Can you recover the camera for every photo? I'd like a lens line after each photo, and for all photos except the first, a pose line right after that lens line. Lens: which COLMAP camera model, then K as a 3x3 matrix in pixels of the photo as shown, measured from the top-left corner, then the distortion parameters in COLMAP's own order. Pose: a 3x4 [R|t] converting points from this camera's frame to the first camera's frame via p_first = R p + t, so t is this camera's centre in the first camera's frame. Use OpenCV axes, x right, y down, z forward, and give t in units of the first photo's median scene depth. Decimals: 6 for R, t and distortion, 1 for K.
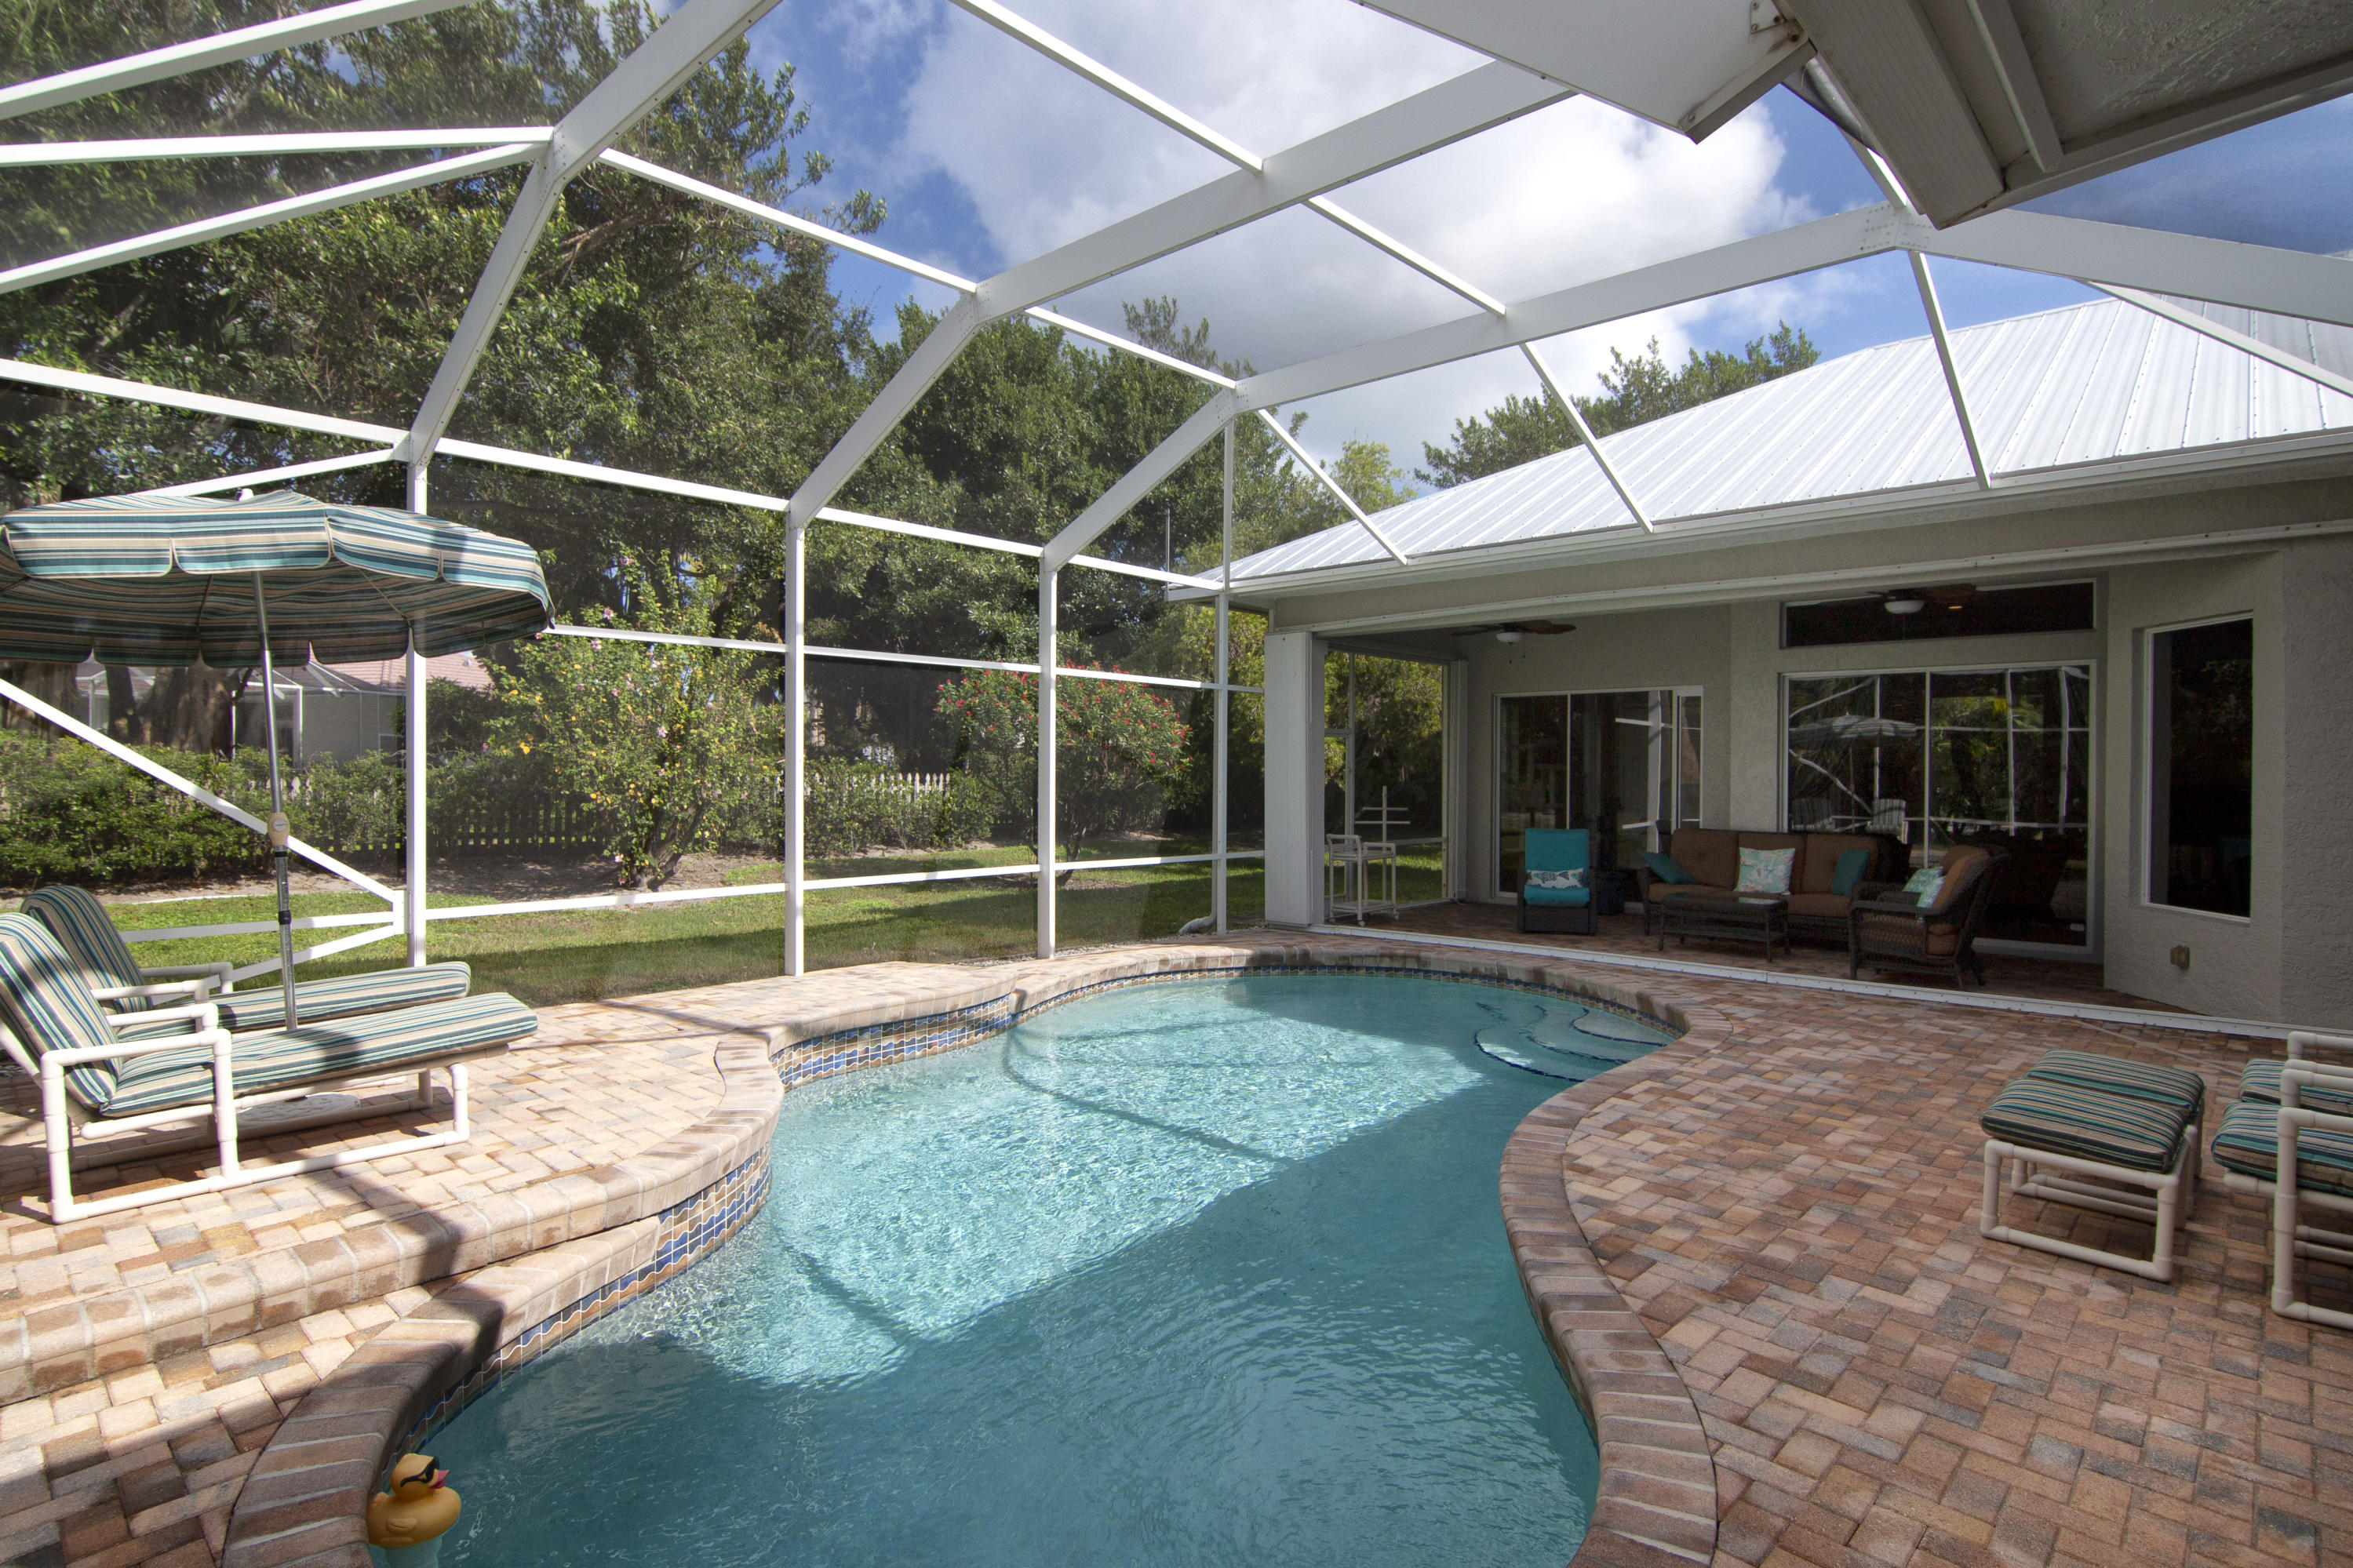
lens RADIAL K [[1197.0, 0, 1176.5], [0, 1197.0, 784.0], [0, 0, 1]] dist [-0.001148, -0.000493]
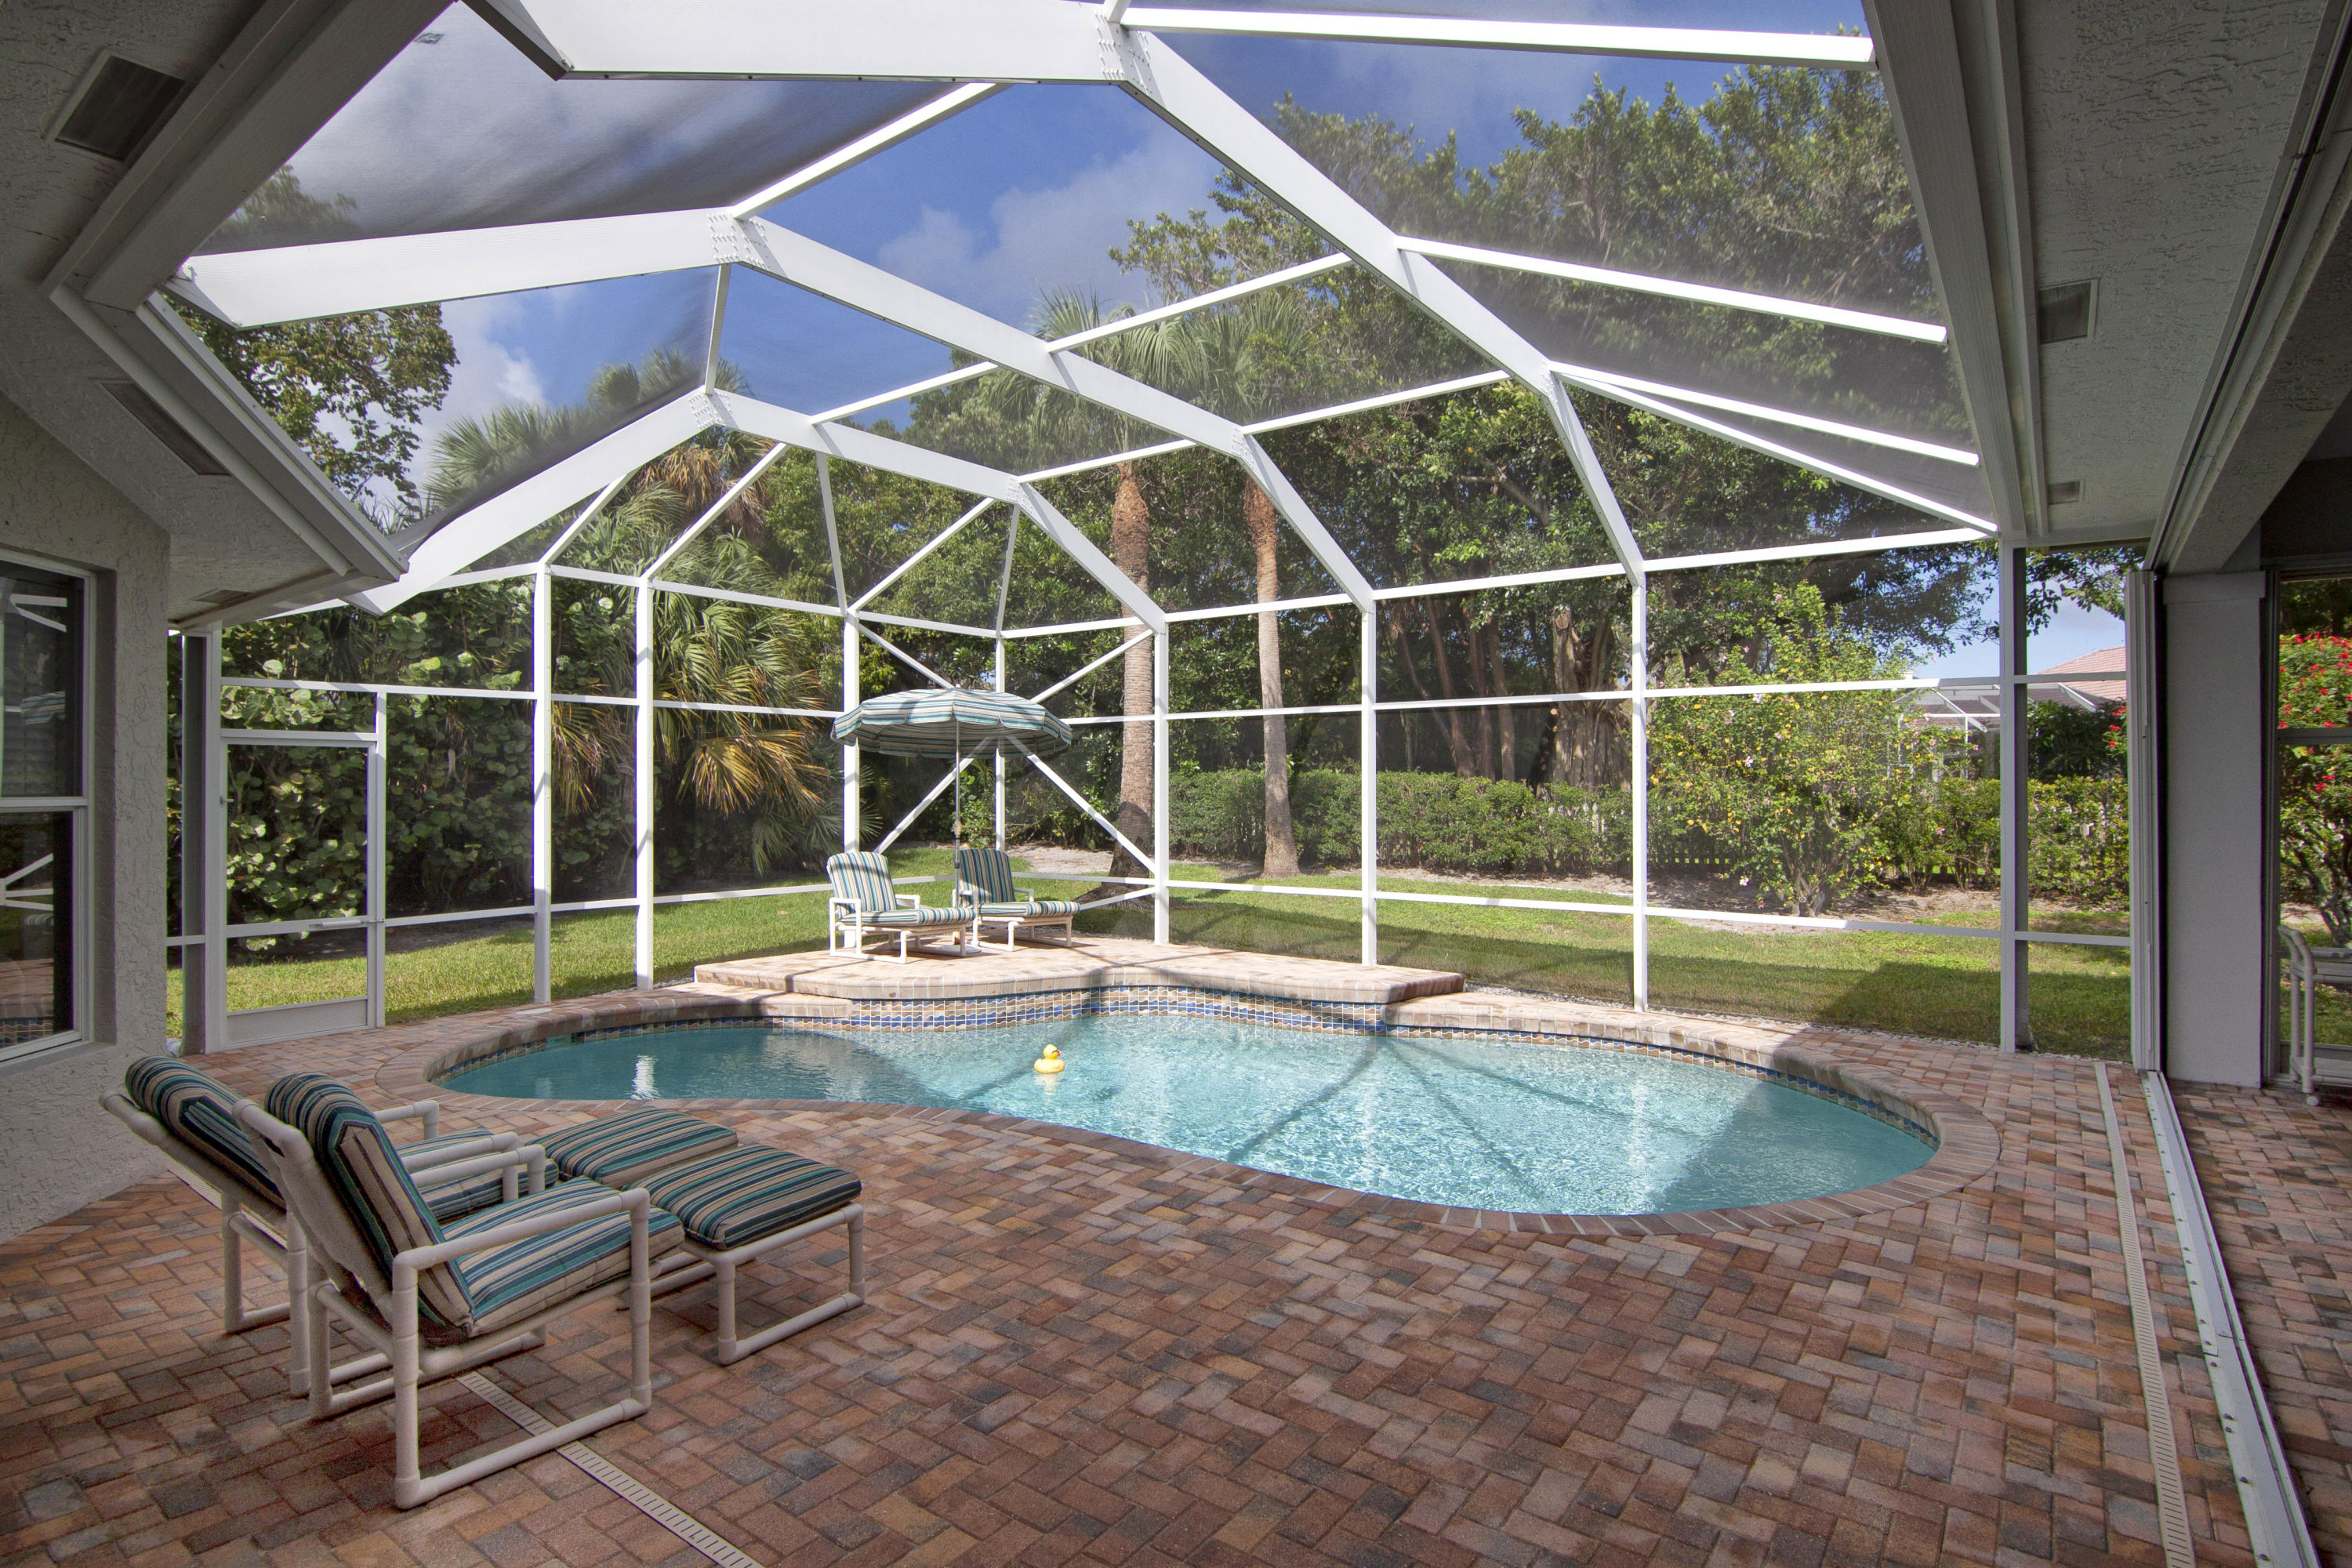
lens RADIAL K [[1189.8, 0, 1178.0], [0, 1189.8, 775.9], [0, 0, 1]] dist [0.014576, -0.030042]
pose [[0.099047, -0.015309, -0.994965, 0.917406], [-0.010220, 0.999813, -0.016401, -0.016814], [0.995030, 0.011793, 0.098872, 0.674132]]
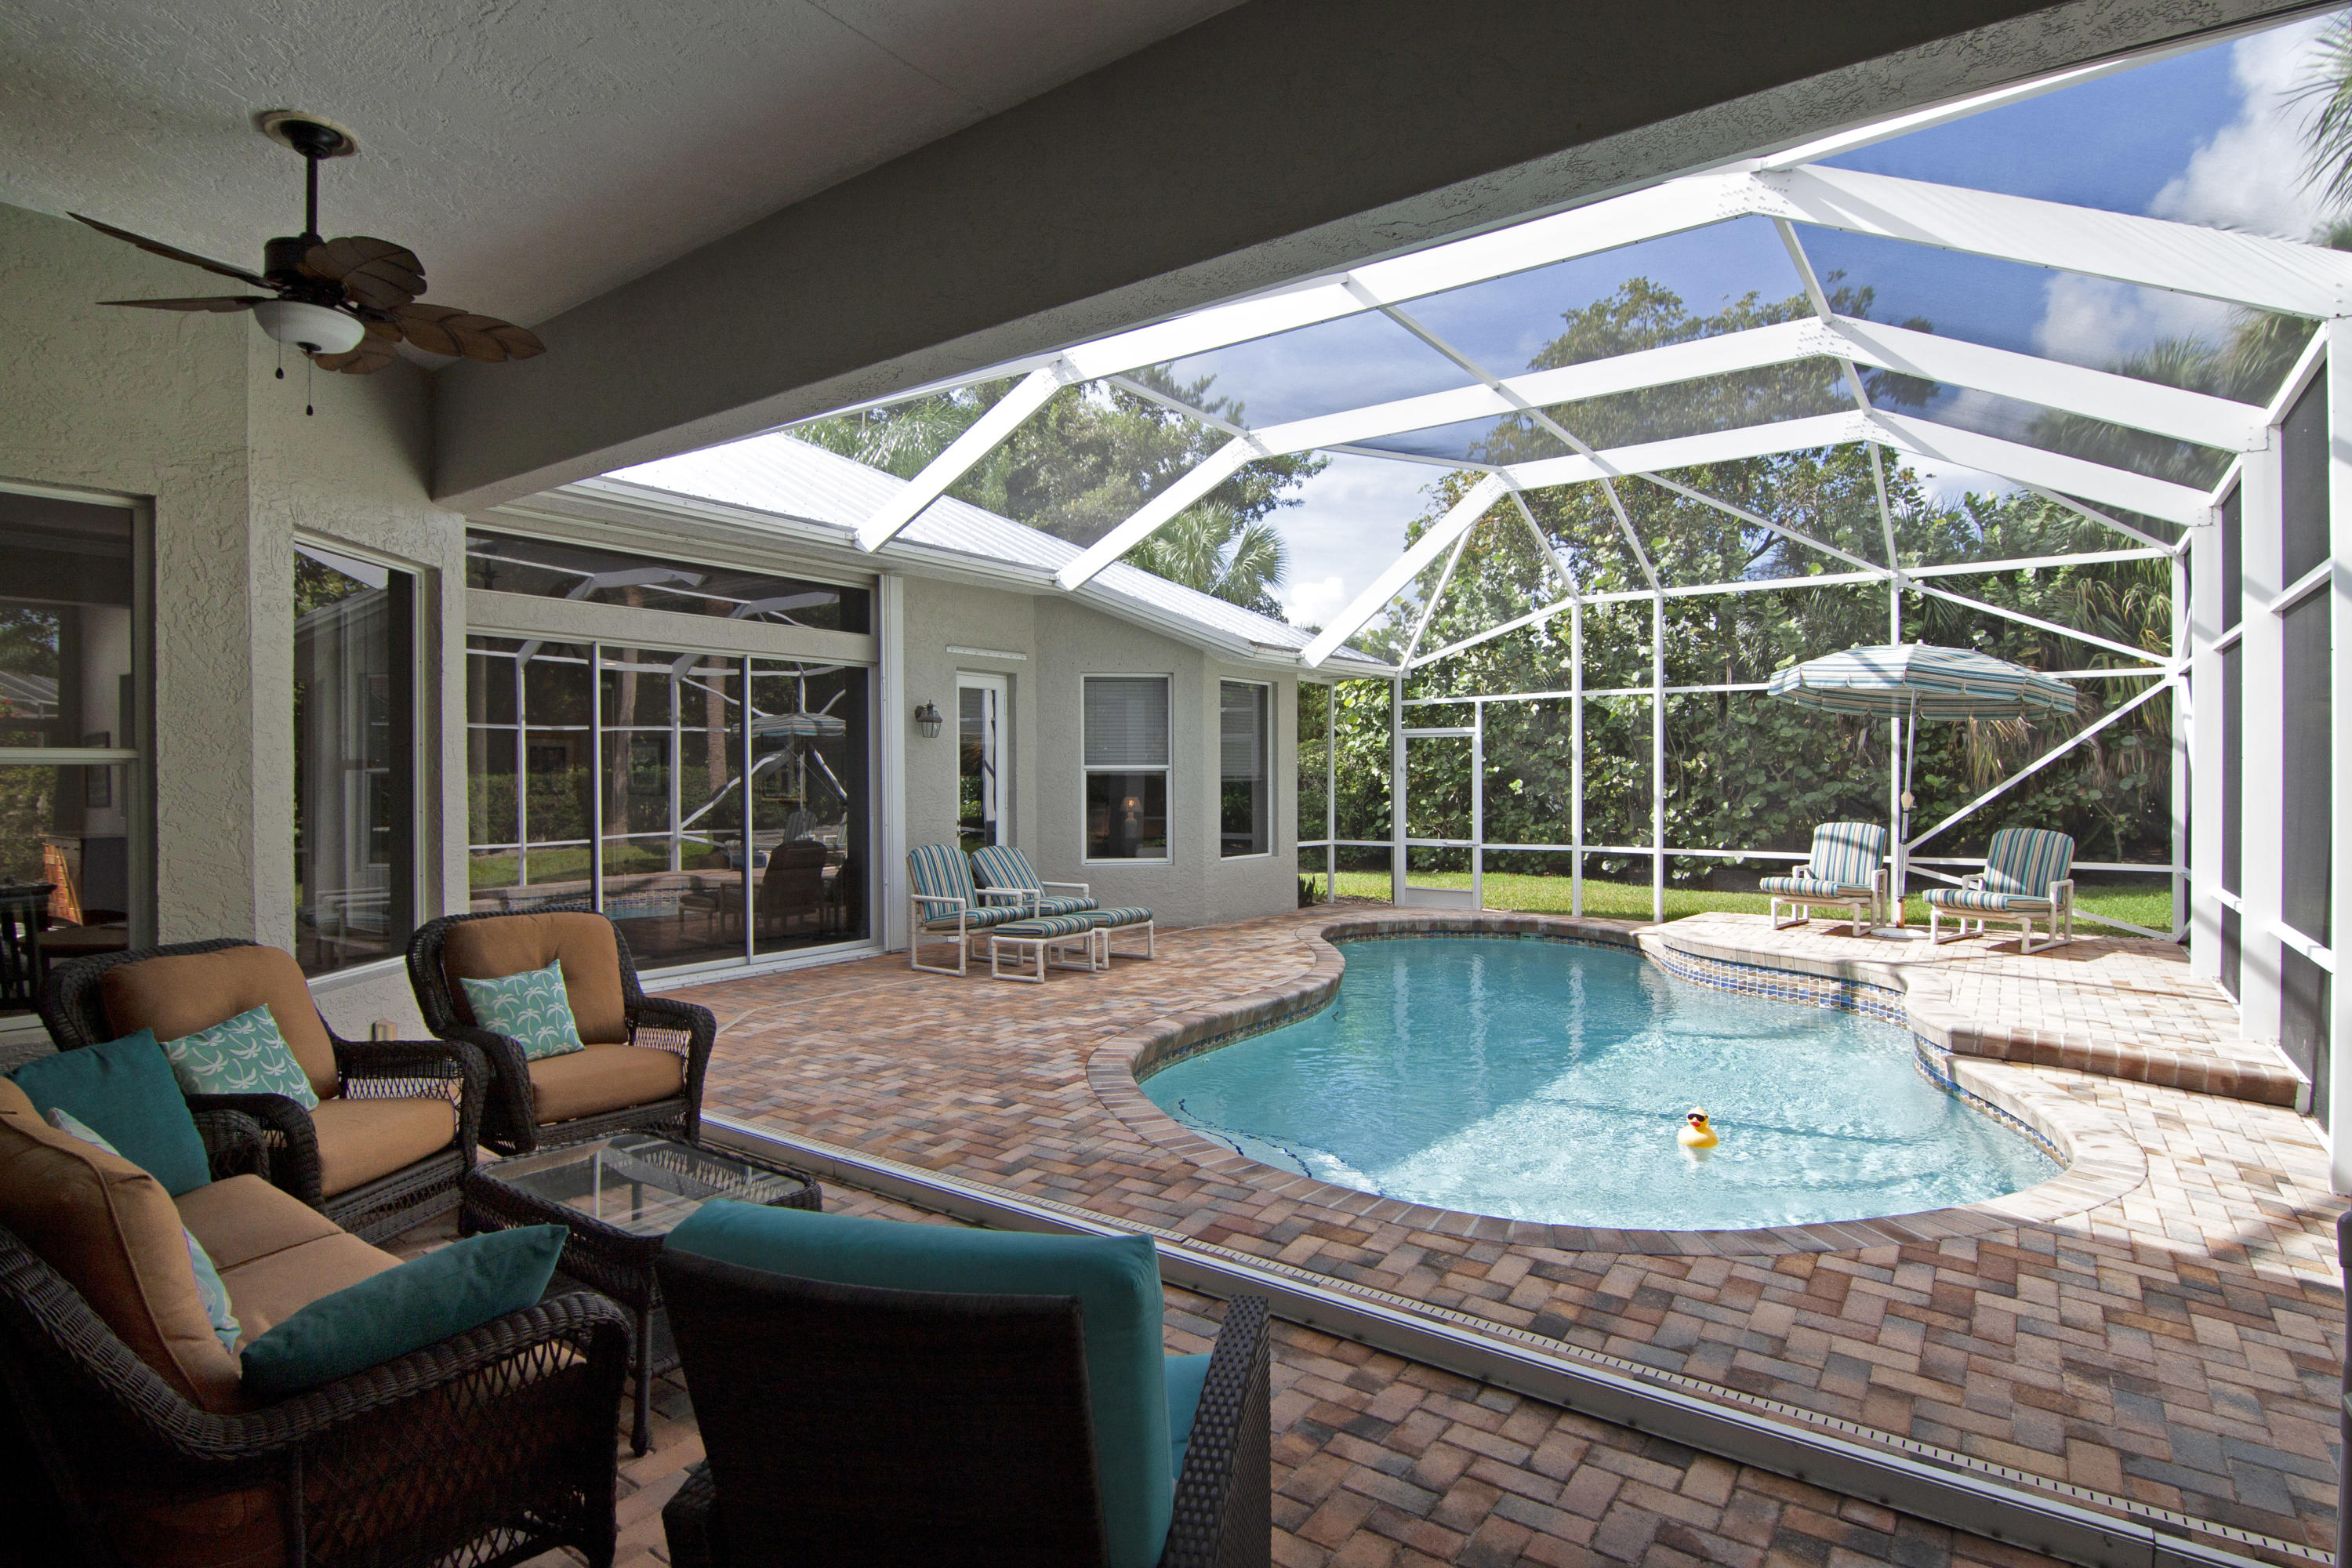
lens RADIAL K [[1196.6, 0, 1176.0], [0, 1196.6, 784.0], [0, 0, 1]] dist [-0.001148, -0.000493]
pose [[-0.993184, -0.000980, -0.116557, 0.444472], [-0.003174, 0.999821, 0.018640, -0.014753], [0.116518, 0.018883, -0.993009, 1.665926]]
